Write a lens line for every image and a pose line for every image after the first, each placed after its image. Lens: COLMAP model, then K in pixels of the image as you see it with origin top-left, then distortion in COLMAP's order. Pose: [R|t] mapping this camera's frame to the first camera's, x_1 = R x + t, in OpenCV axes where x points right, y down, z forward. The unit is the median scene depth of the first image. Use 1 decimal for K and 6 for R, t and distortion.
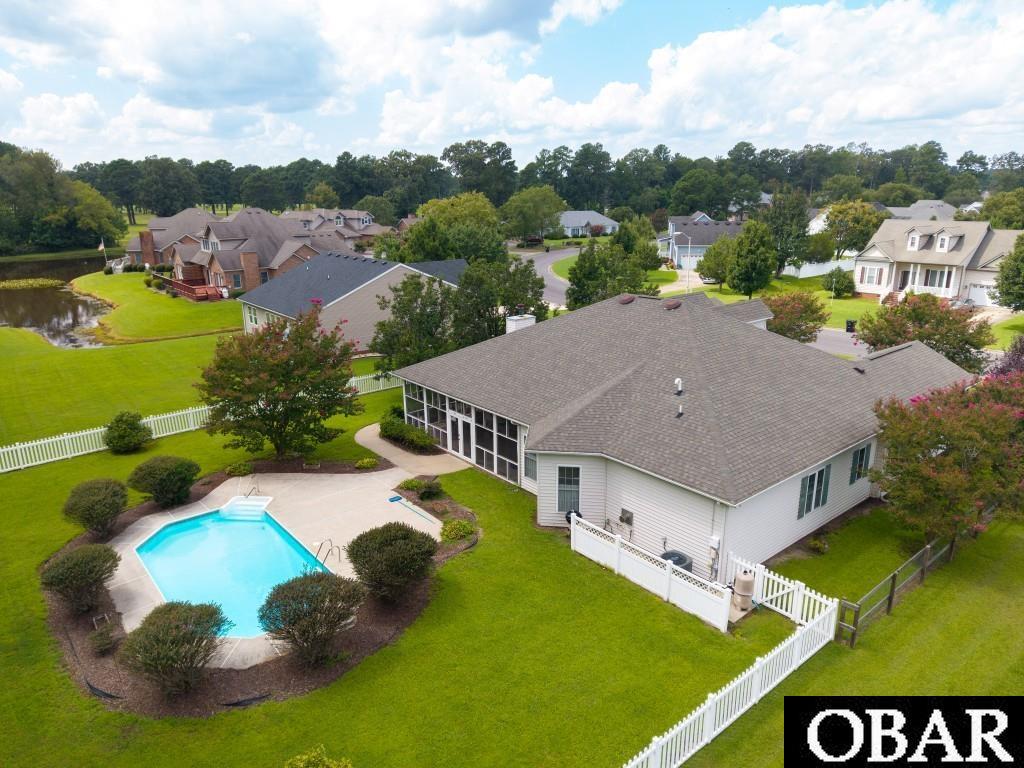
lens RADIAL K [[687.4, 0, 512.3], [0, 687.4, 377.4], [0, 0, 1]] dist [0.033320, -0.034126]
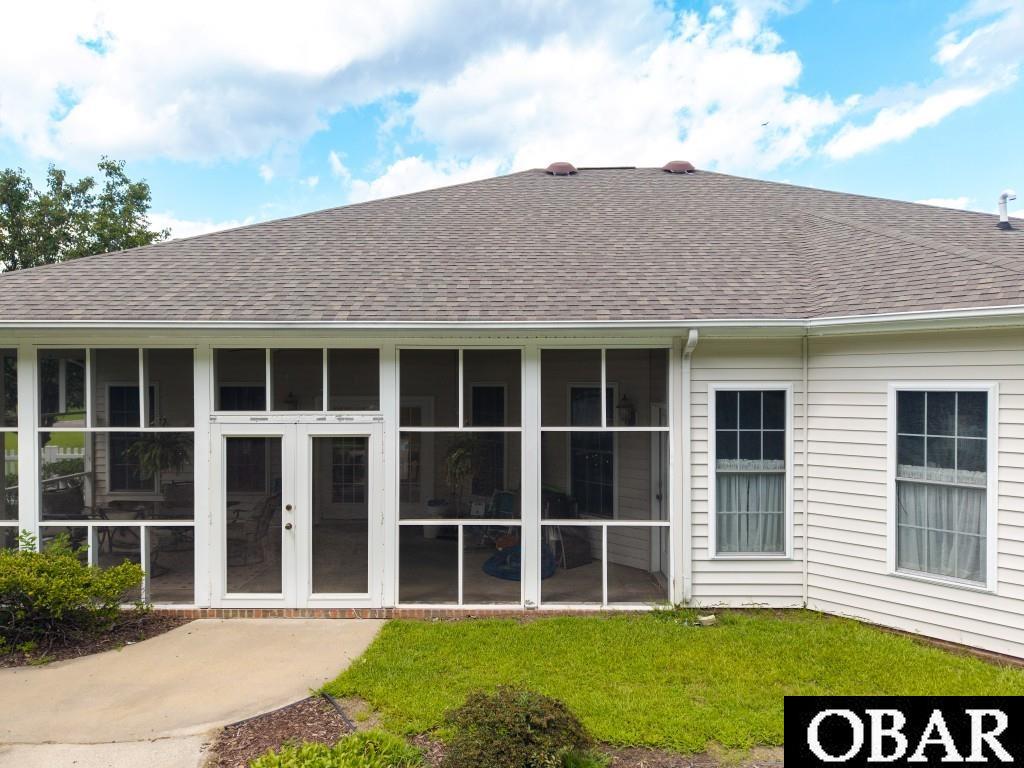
lens RADIAL K [[687.4, 0, 509.9], [0, 687.4, 383.8], [0, 0, 1]] dist [0.033320, -0.034126]
pose [[0.637563, 0.002327, 0.770394, -0.226053], [0.199478, 0.965394, -0.168000, 0.104296], [-0.744125, 0.260787, 0.615035, 0.836665]]
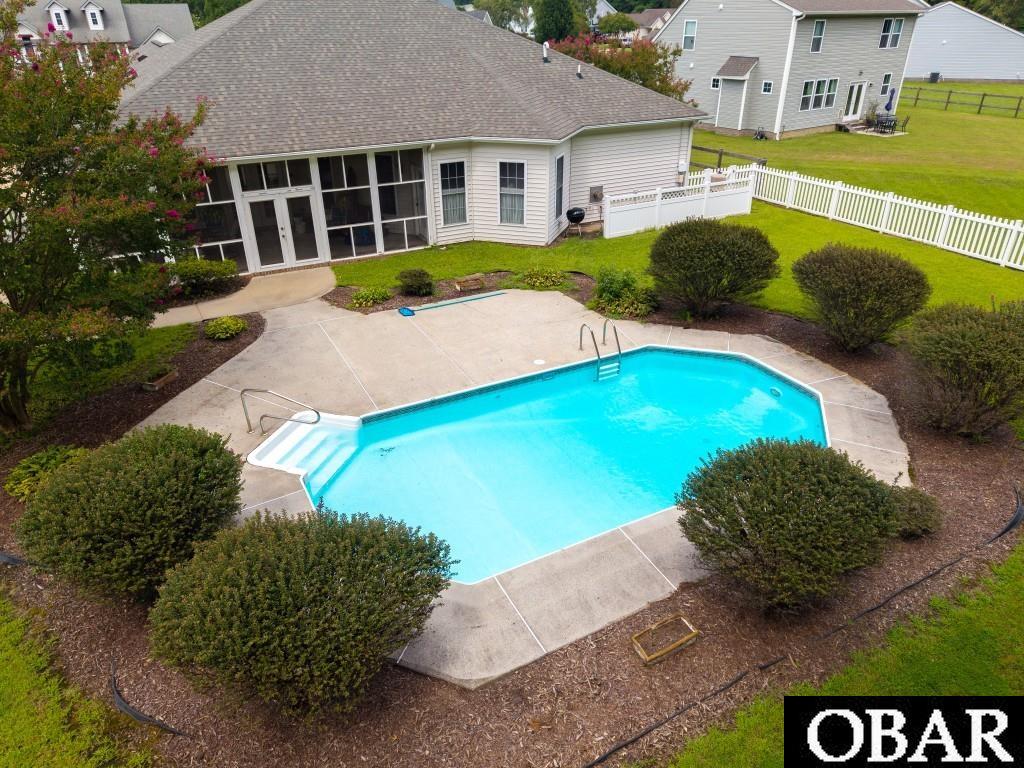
lens RADIAL K [[687.4, 0, 517.1], [0, 687.4, 382.7], [0, 0, 1]] dist [0.033320, -0.034126]
pose [[0.194444, -0.452124, 0.870503, -0.647310], [0.263540, 0.878891, 0.397614, 0.019564], [-0.944848, 0.152099, 0.290048, 0.704145]]
